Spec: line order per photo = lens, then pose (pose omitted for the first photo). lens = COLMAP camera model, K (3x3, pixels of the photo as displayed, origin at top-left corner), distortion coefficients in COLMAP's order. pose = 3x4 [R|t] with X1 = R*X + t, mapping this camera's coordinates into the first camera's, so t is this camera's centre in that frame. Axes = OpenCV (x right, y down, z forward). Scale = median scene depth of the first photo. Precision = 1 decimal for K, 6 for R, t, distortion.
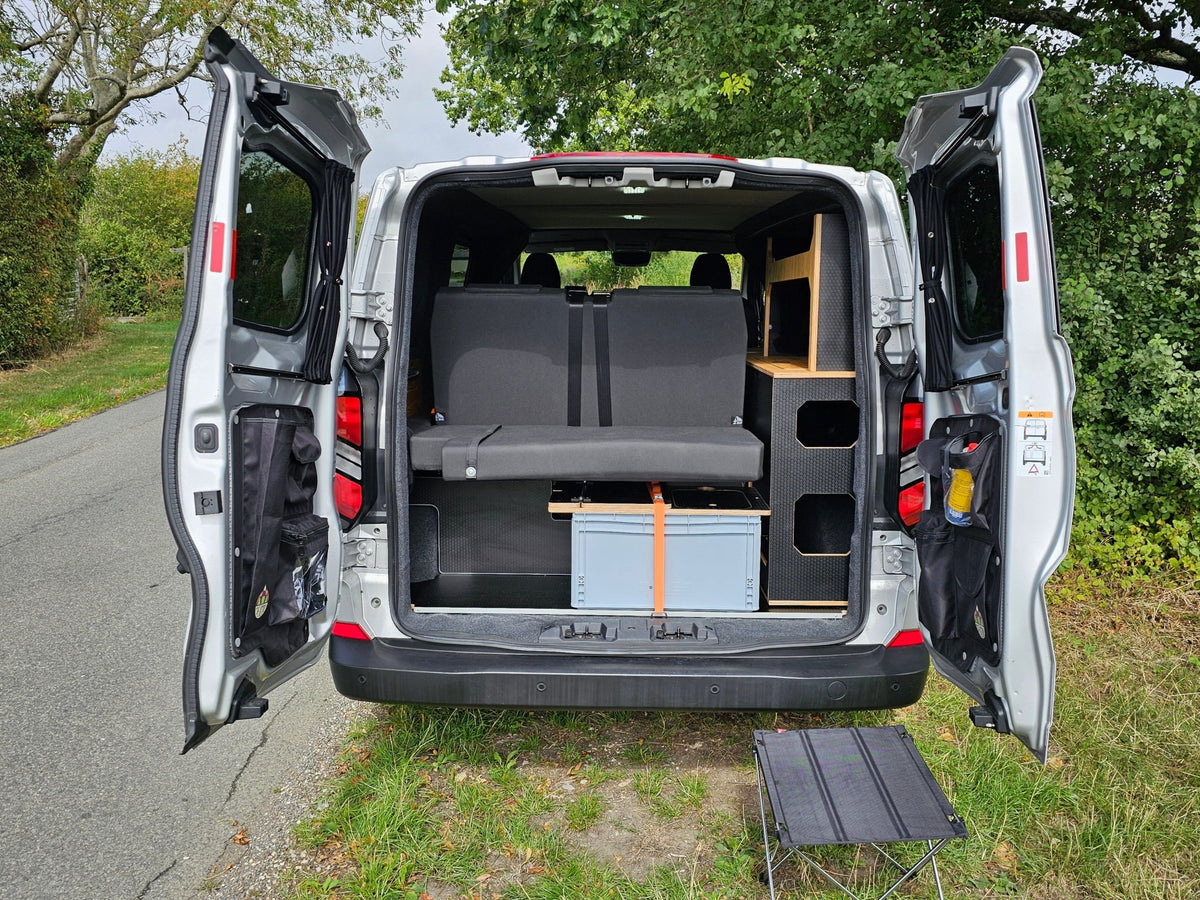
lens RADIAL K [[959.5, 0, 621.1], [0, 959.5, 449.0], [0, 0, 1]] dist [0.089640, -0.095460]
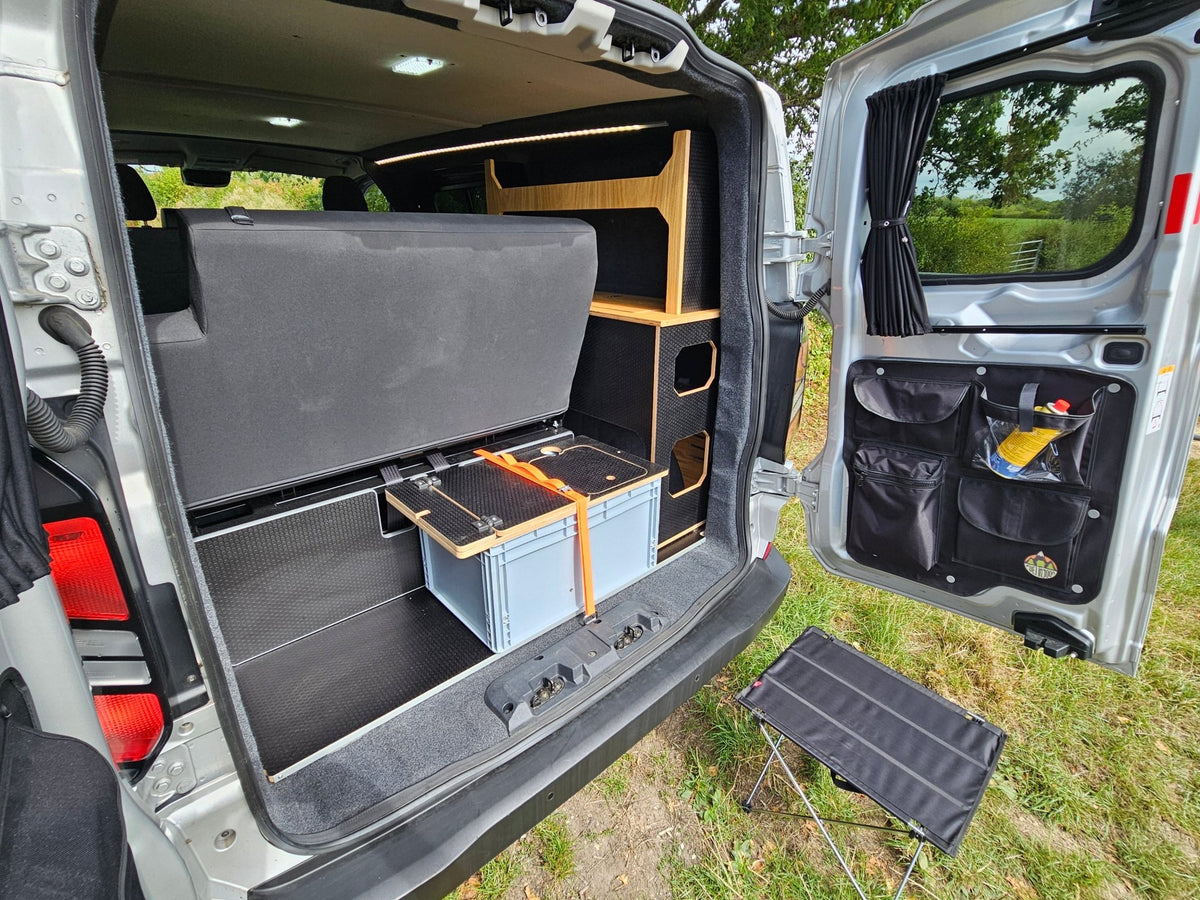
lens RADIAL K [[556.0, 0, 600.0], [0, 556.0, 450.0], [0, 0, 1]] dist [-0.001174, 0.000623]
pose [[0.729860, -0.254775, 0.634346, -0.249933], [0.098673, 0.957499, 0.271034, -0.115330], [-0.676438, -0.135224, 0.723979, 0.680996]]
